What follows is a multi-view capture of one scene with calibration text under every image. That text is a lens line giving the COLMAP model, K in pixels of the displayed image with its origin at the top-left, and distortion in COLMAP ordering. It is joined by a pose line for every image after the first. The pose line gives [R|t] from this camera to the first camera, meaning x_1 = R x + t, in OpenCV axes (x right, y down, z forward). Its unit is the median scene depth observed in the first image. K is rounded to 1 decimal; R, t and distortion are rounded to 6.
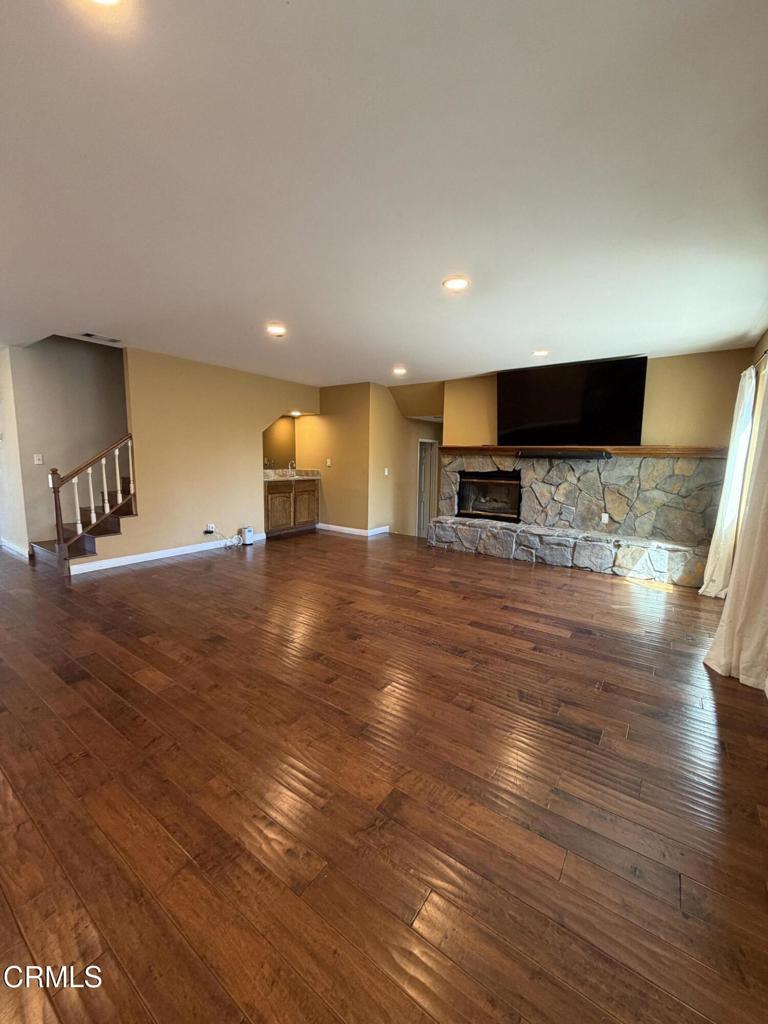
lens RADIAL K [[409.8, 0, 383.2], [0, 409.8, 511.2], [0, 0, 1]] dist [-0.000242, 0.000217]
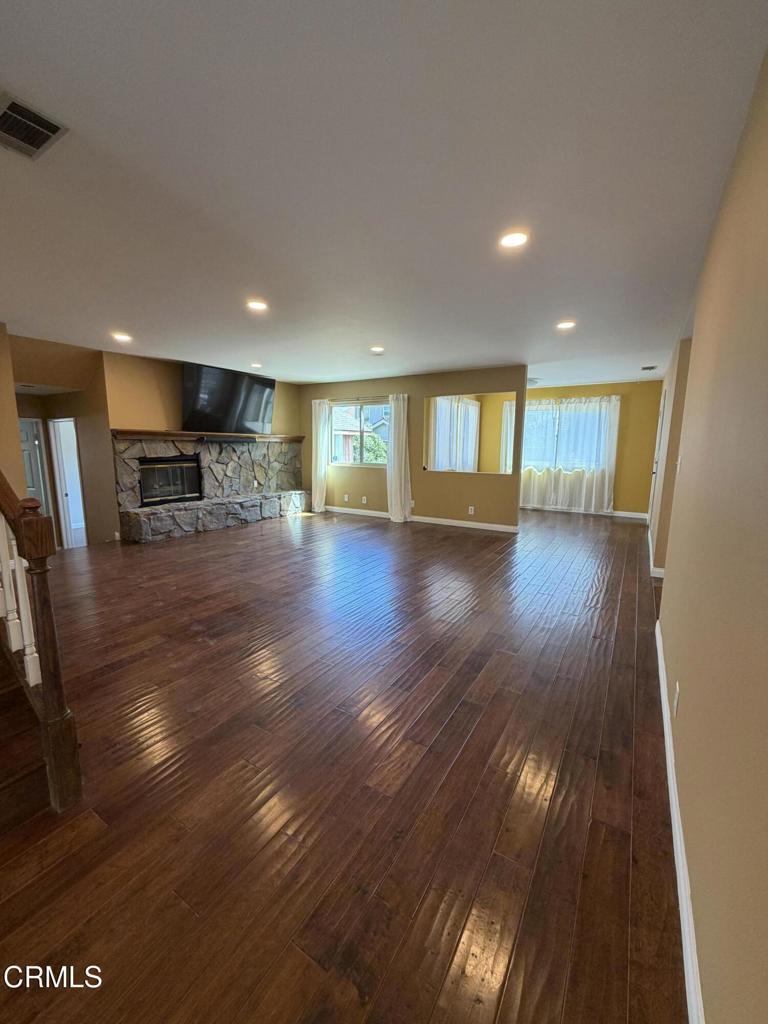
lens RADIAL K [[412.7, 0, 387.8], [0, 412.7, 506.7], [0, 0, 1]] dist [0.001745, 0.000056]
pose [[-0.070236, -0.165258, 0.983746, -0.877049], [0.123394, 0.977168, 0.172963, -0.091230], [-0.989869, 0.133537, -0.048241, 0.568836]]
